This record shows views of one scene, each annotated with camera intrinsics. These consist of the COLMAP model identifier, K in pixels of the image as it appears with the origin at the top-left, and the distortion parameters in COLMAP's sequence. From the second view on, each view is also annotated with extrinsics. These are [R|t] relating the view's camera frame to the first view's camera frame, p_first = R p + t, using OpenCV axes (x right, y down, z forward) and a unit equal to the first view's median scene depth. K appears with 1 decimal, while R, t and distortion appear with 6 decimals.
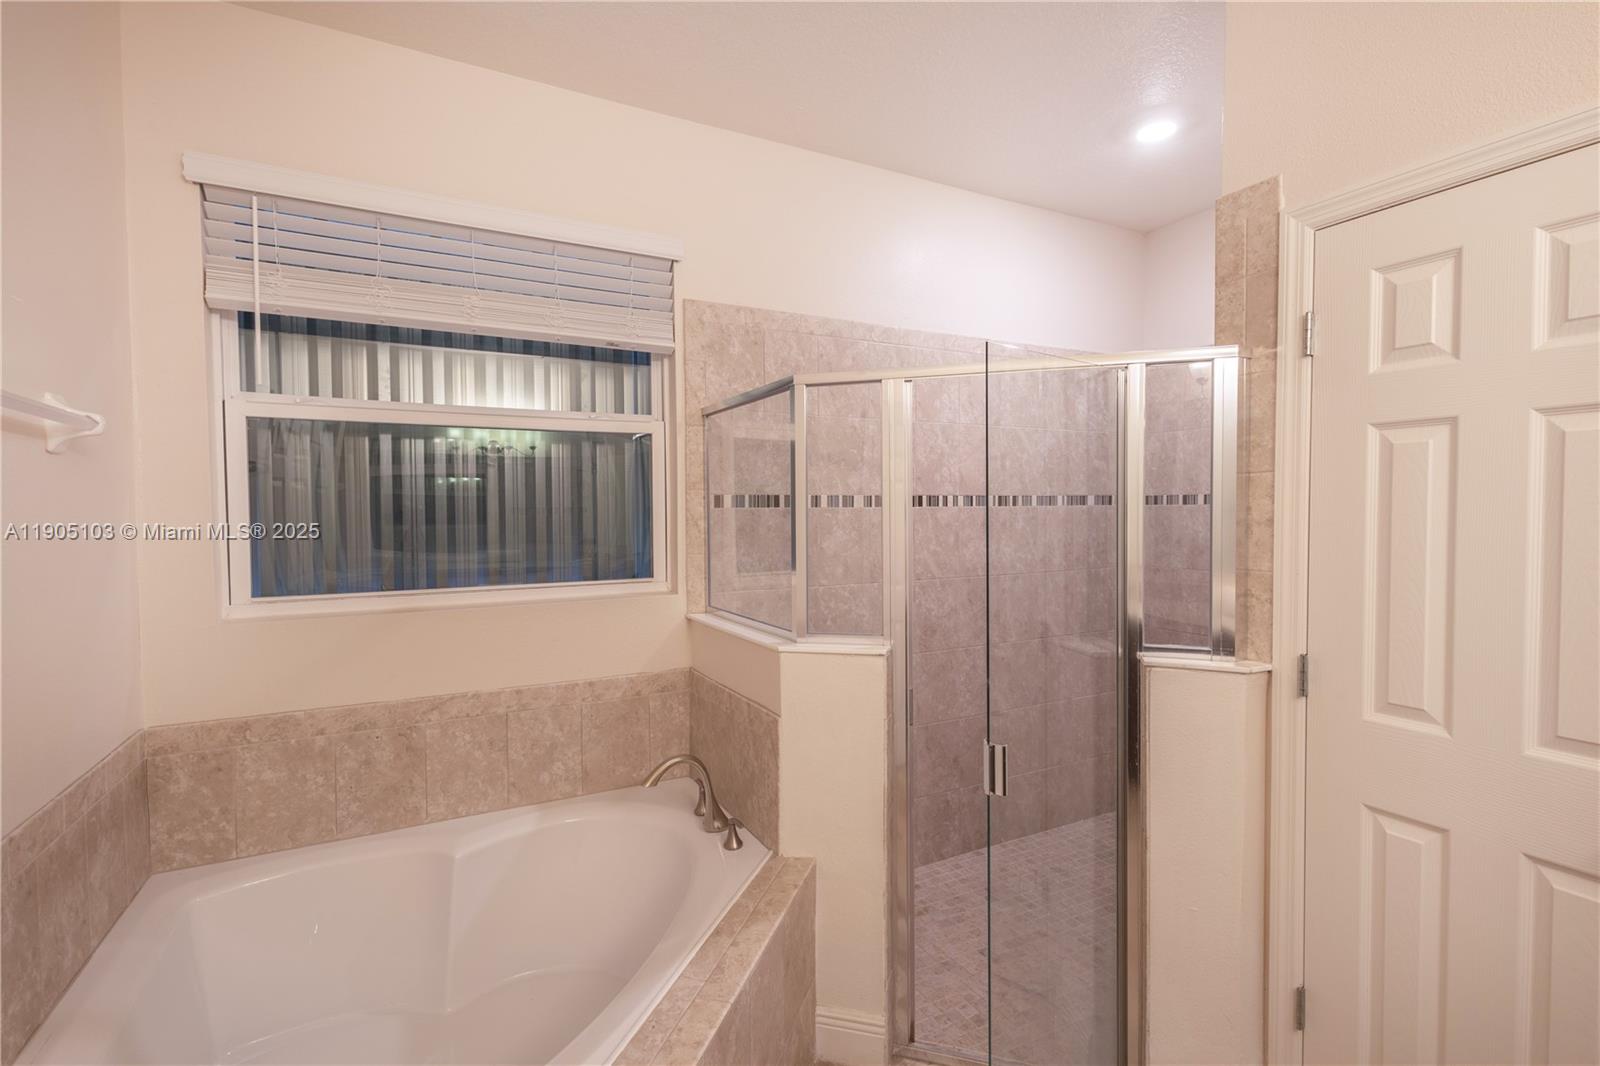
lens RADIAL K [[739.0, 0, 802.6], [0, 739.0, 532.3], [0, 0, 1]] dist [0.013026, -0.001957]
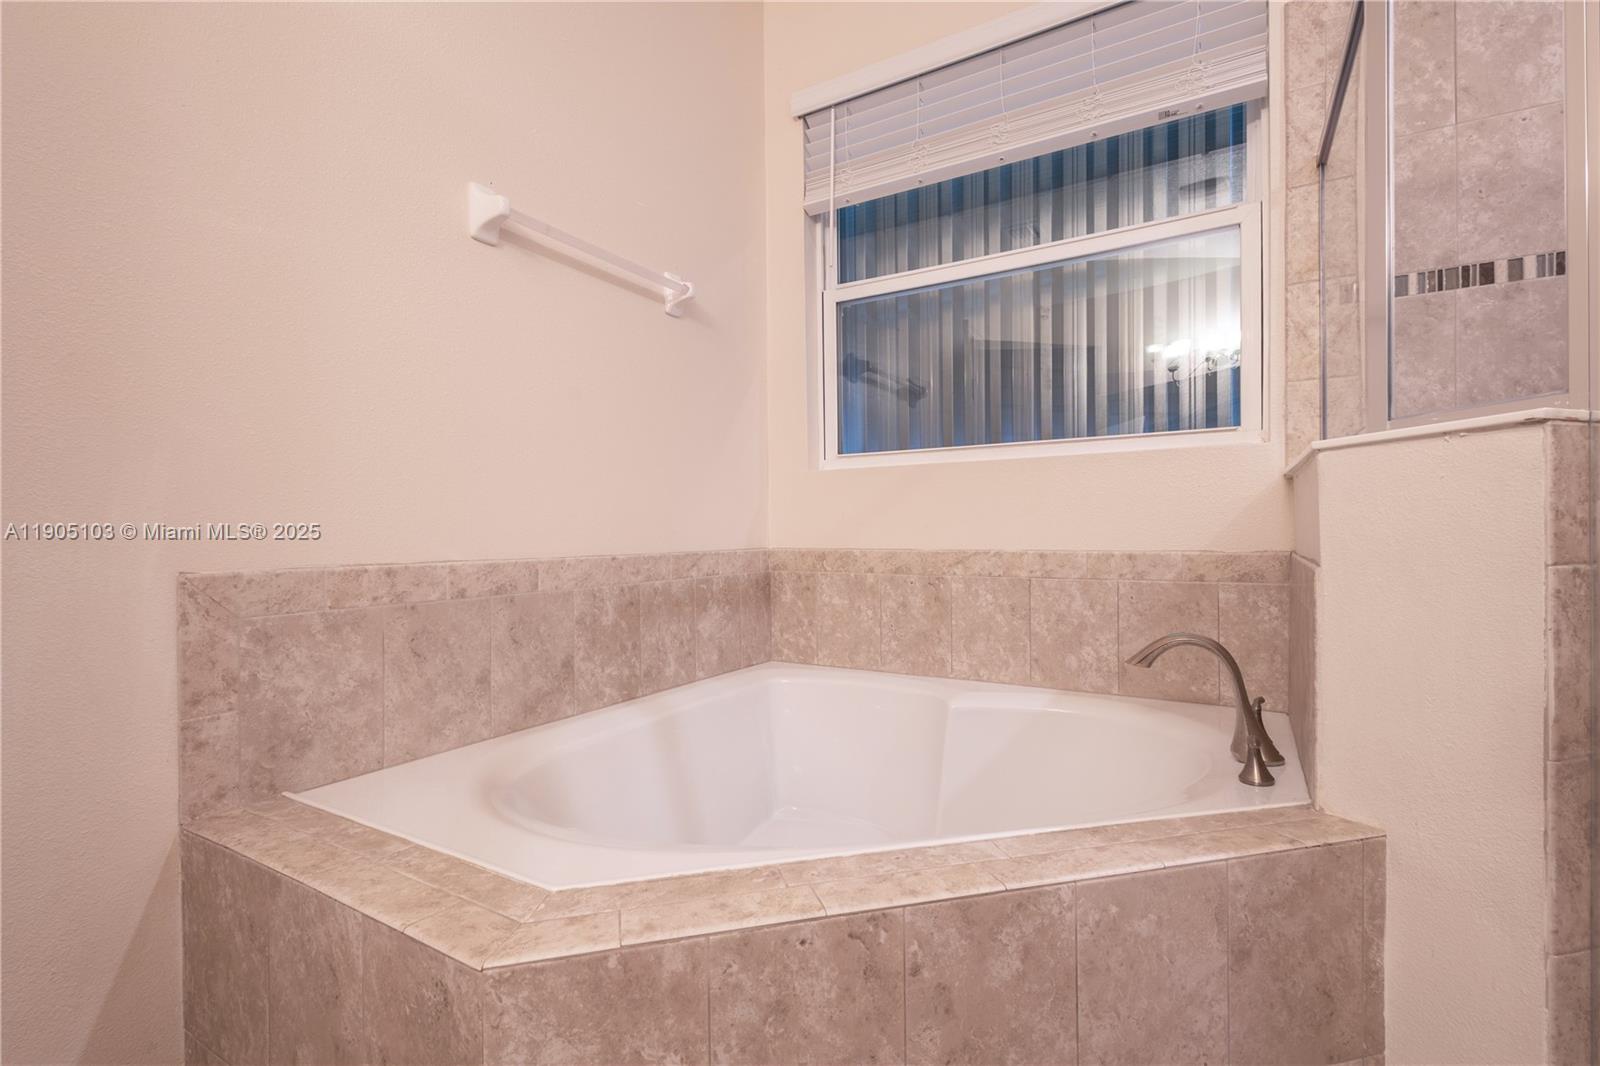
lens RADIAL K [[739.0, 0, 799.1], [0, 739.0, 533.7], [0, 0, 1]] dist [0.013026, -0.001957]
pose [[0.515199, 0.004125, -0.857061, 0.234166], [-0.017947, 0.999821, -0.005977, 0.215887], [0.856883, 0.018461, 0.515180, 0.328353]]
